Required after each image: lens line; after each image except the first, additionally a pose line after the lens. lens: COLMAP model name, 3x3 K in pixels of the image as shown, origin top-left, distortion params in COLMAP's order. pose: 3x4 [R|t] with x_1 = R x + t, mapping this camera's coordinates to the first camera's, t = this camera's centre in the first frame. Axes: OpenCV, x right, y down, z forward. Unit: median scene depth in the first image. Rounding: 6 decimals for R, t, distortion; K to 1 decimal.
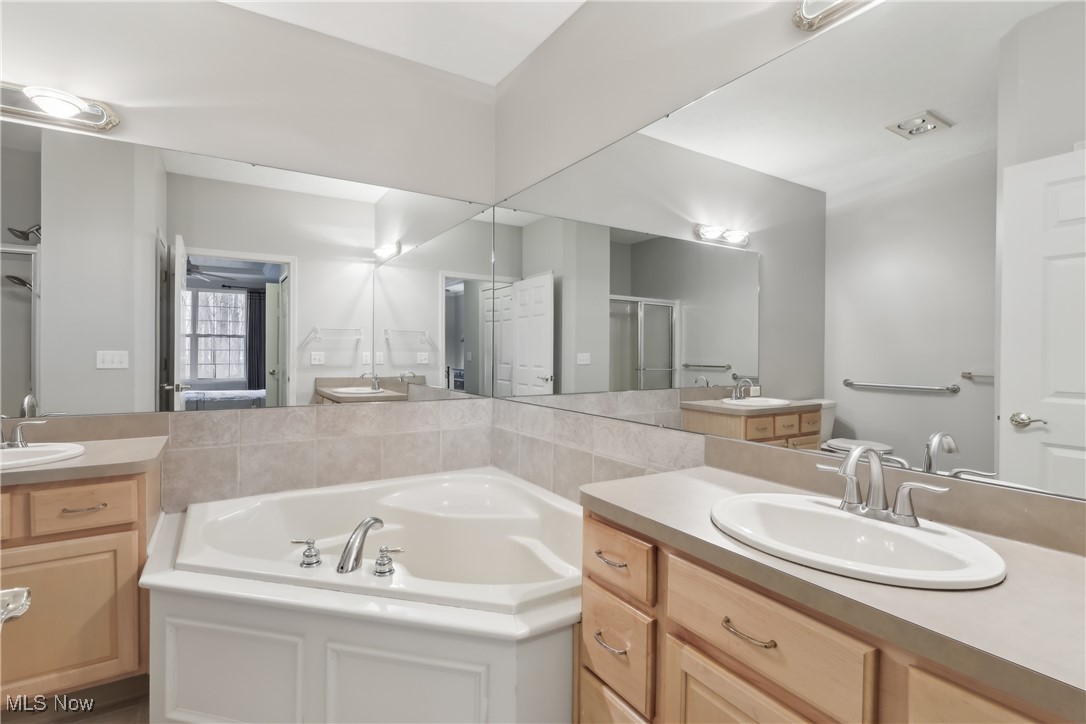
lens RADIAL K [[513.9, 0, 539.2], [0, 513.9, 359.1], [0, 0, 1]] dist [0.001704, -0.002451]
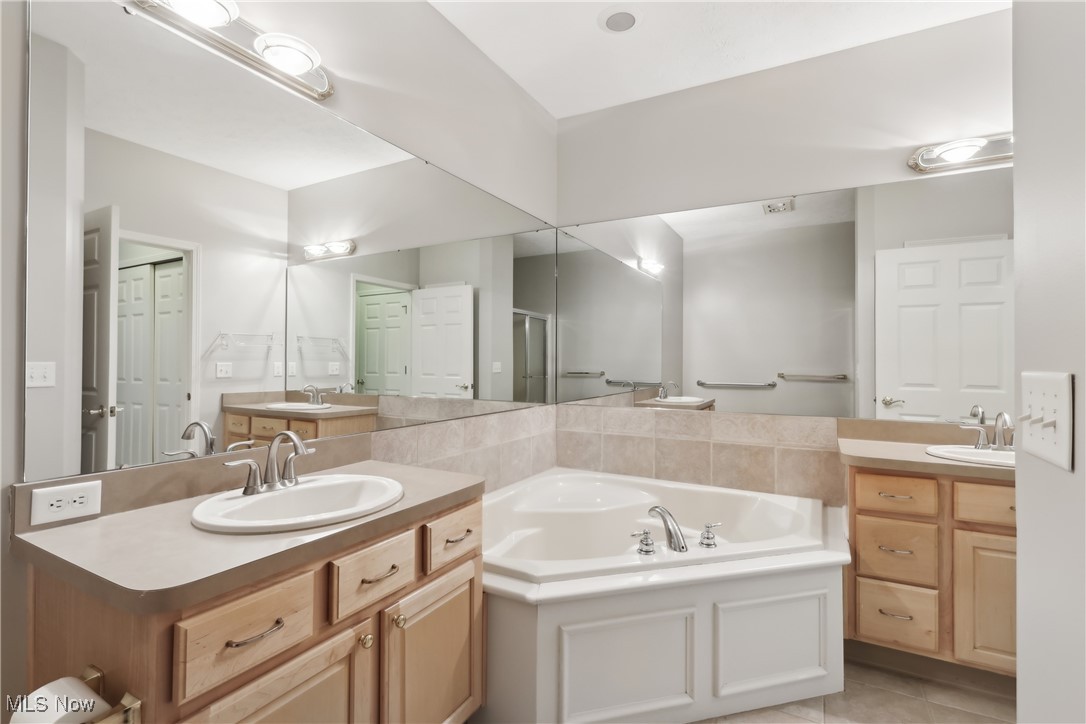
lens RADIAL K [[513.9, 0, 536.0], [0, 513.9, 360.6], [0, 0, 1]] dist [0.001704, -0.002451]
pose [[0.871352, -0.003226, 0.490649, -0.427394], [0.009134, 0.999912, -0.009648, -0.004017], [-0.490574, 0.012888, 0.871304, 0.046826]]
